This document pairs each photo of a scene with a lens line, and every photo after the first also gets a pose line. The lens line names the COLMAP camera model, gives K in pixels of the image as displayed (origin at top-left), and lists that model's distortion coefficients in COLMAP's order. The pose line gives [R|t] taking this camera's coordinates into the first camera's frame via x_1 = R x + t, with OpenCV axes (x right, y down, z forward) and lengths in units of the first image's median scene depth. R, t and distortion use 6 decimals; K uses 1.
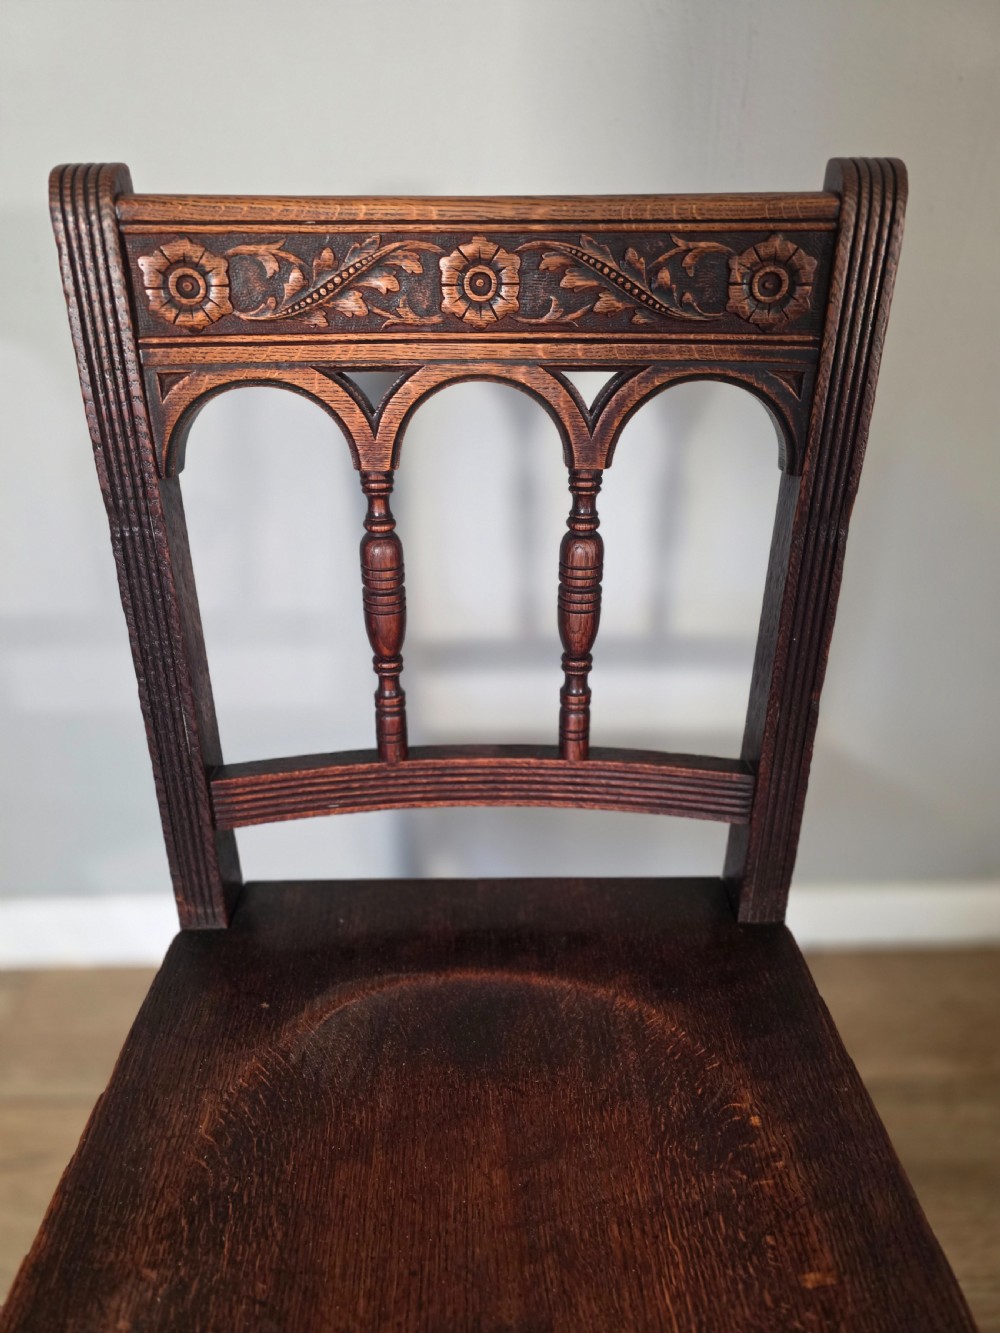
lens RADIAL K [[894.1, 0, 489.3], [0, 894.1, 659.7], [0, 0, 1]] dist [0.038842, -0.037752]
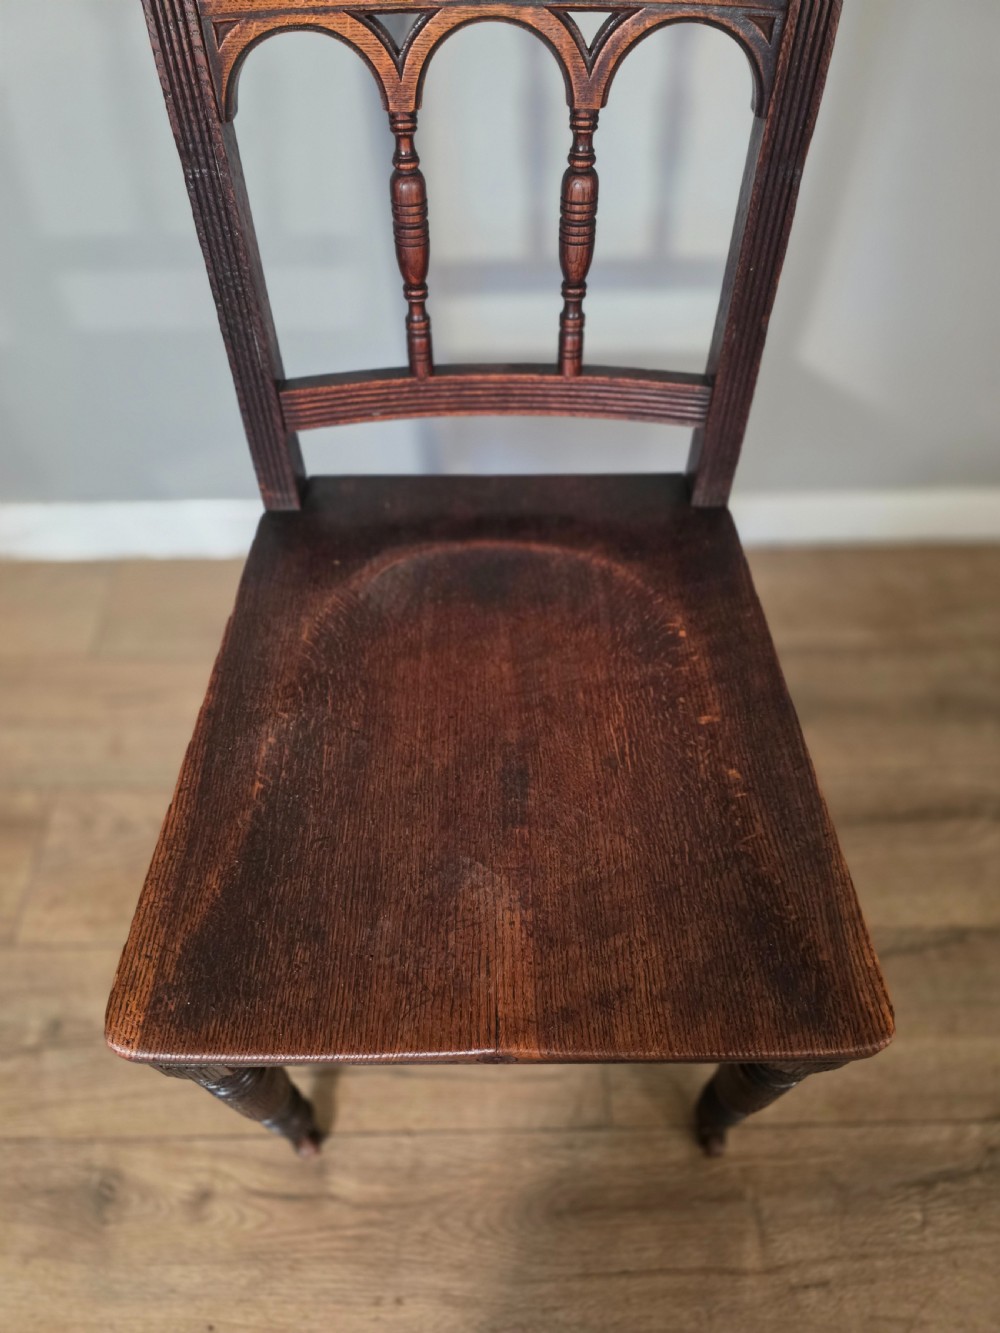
lens RADIAL K [[905.7, 0, 493.2], [0, 905.7, 662.6], [0, 0, 1]] dist [0.050635, -0.060162]
pose [[0.999943, 0.002781, -0.010276, 0.004934], [0.001528, 0.917770, 0.397110, -0.028115], [0.010535, -0.397103, 0.917713, -0.374935]]
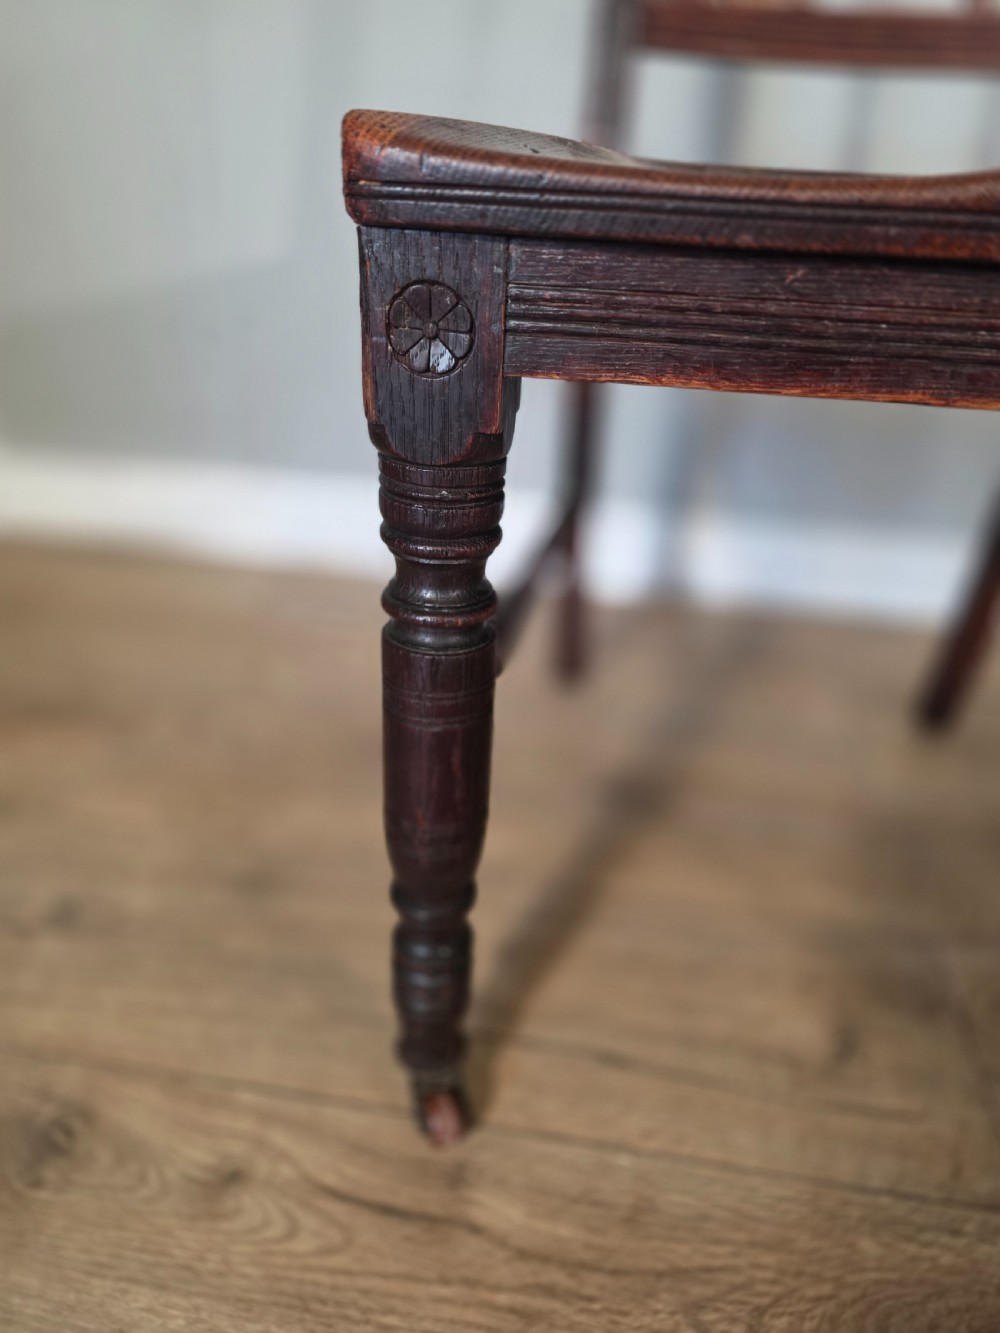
lens RADIAL K [[905.7, 0, 495.5], [0, 905.7, 678.1], [0, 0, 1]] dist [0.050635, -0.060162]
pose [[0.982808, 0.122471, -0.138160, -0.267184], [-0.134135, 0.987848, -0.078506, 1.277395], [0.126867, 0.095689, 0.987293, -0.058168]]
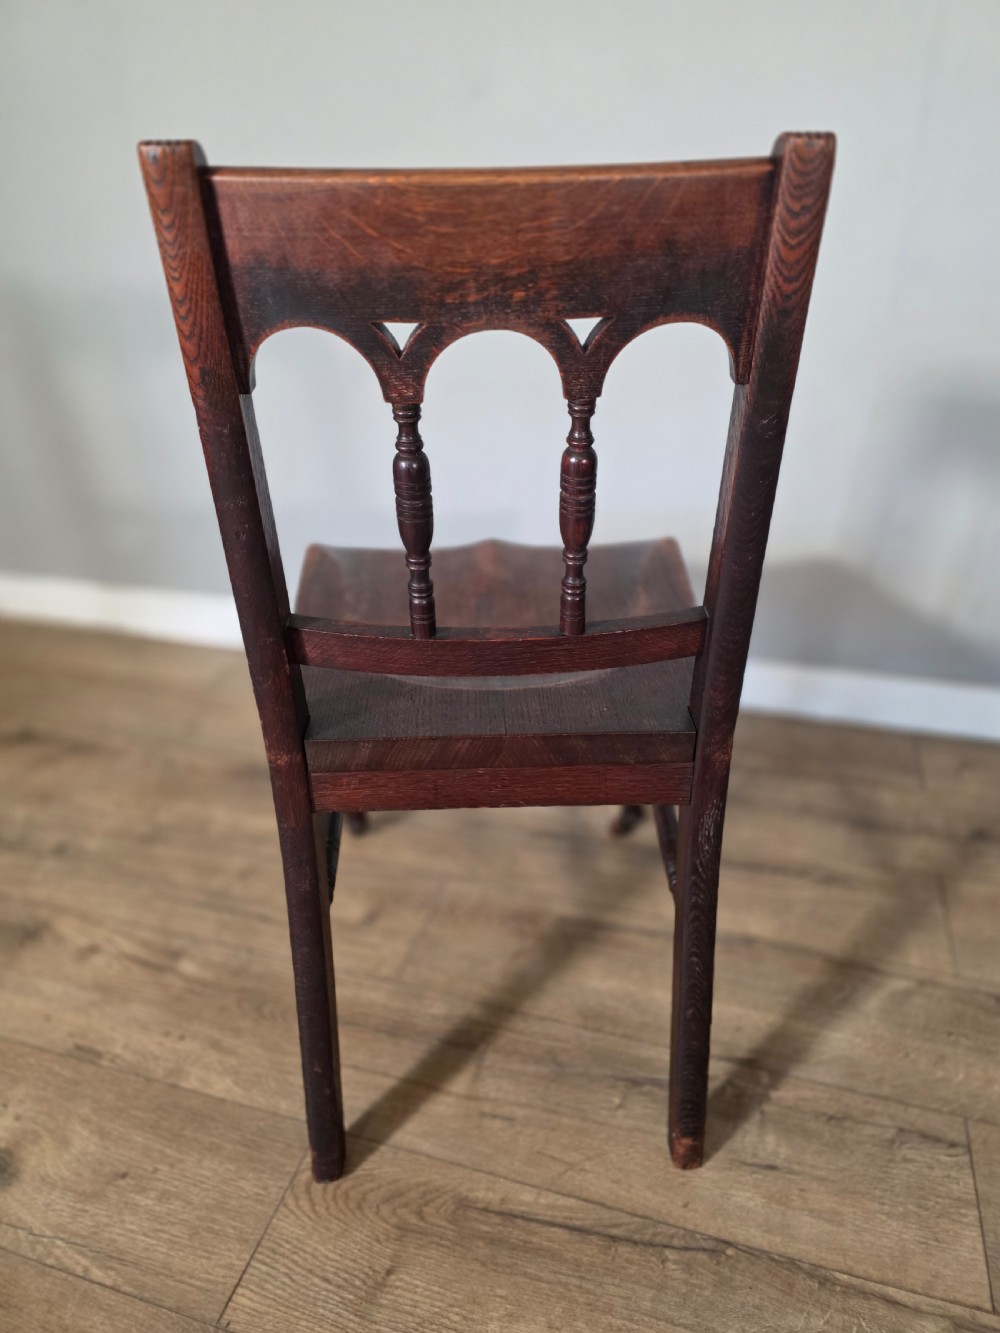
lens RADIAL K [[905.7, 0, 492.2], [0, 905.7, 652.3], [0, 0, 1]] dist [0.050635, -0.060162]
pose [[0.946249, 0.123540, -0.298917, 1.105151], [-0.150079, 0.986372, -0.067429, 0.957968], [0.286513, 0.108666, 0.951894, -1.270421]]
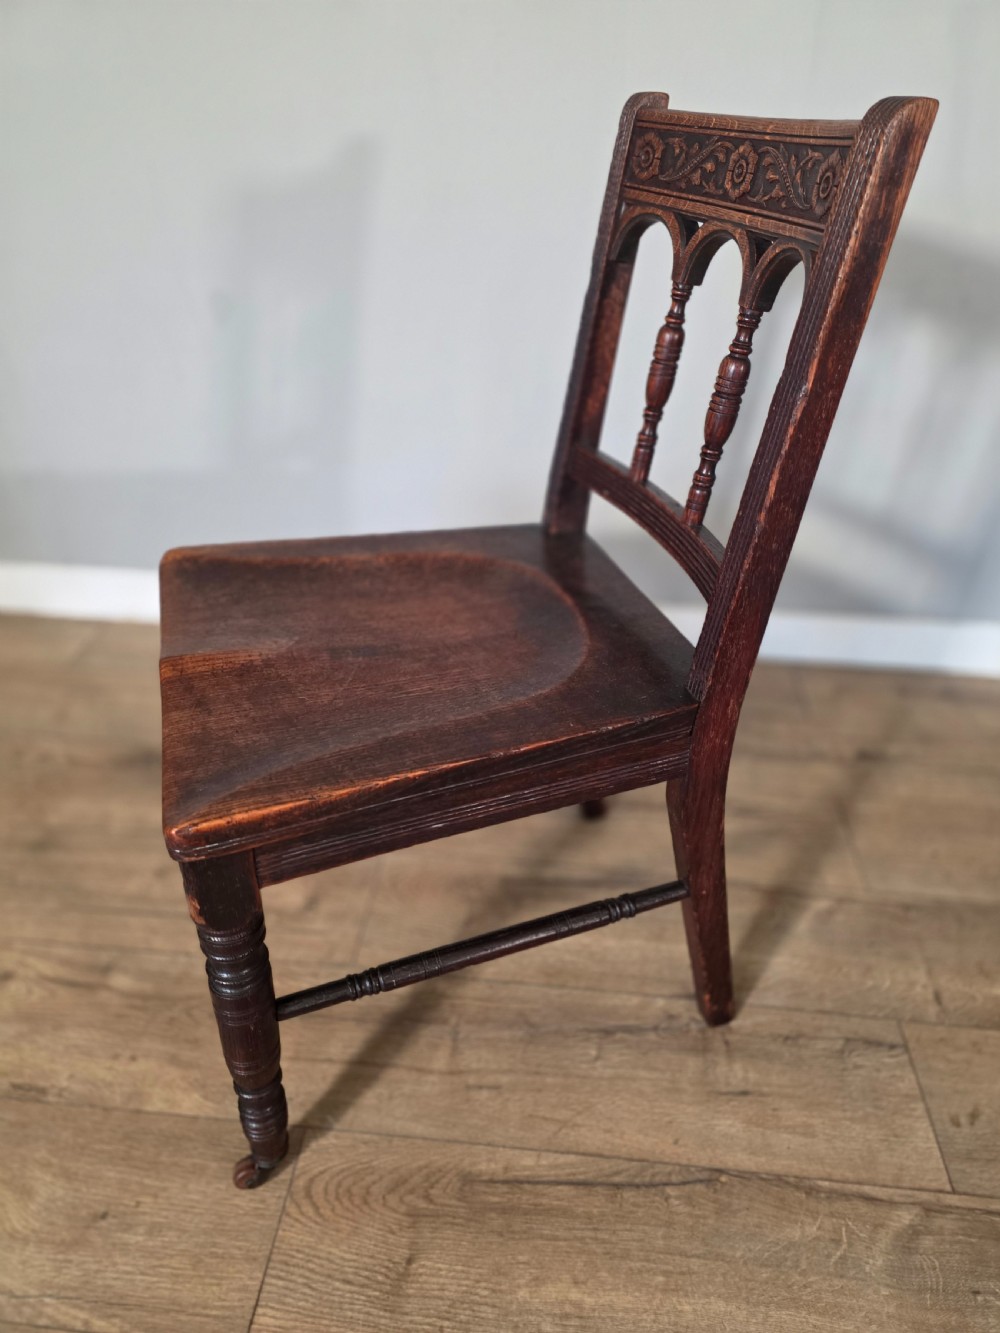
lens RADIAL K [[905.7, 0, 495.5], [0, 905.7, 658.0], [0, 0, 1]] dist [0.050635, -0.060162]
pose [[0.992697, 0.077548, -0.092405, 0.771166], [-0.078606, 0.996875, -0.007865, 0.887152], [0.091507, 0.015072, 0.995690, -1.279516]]
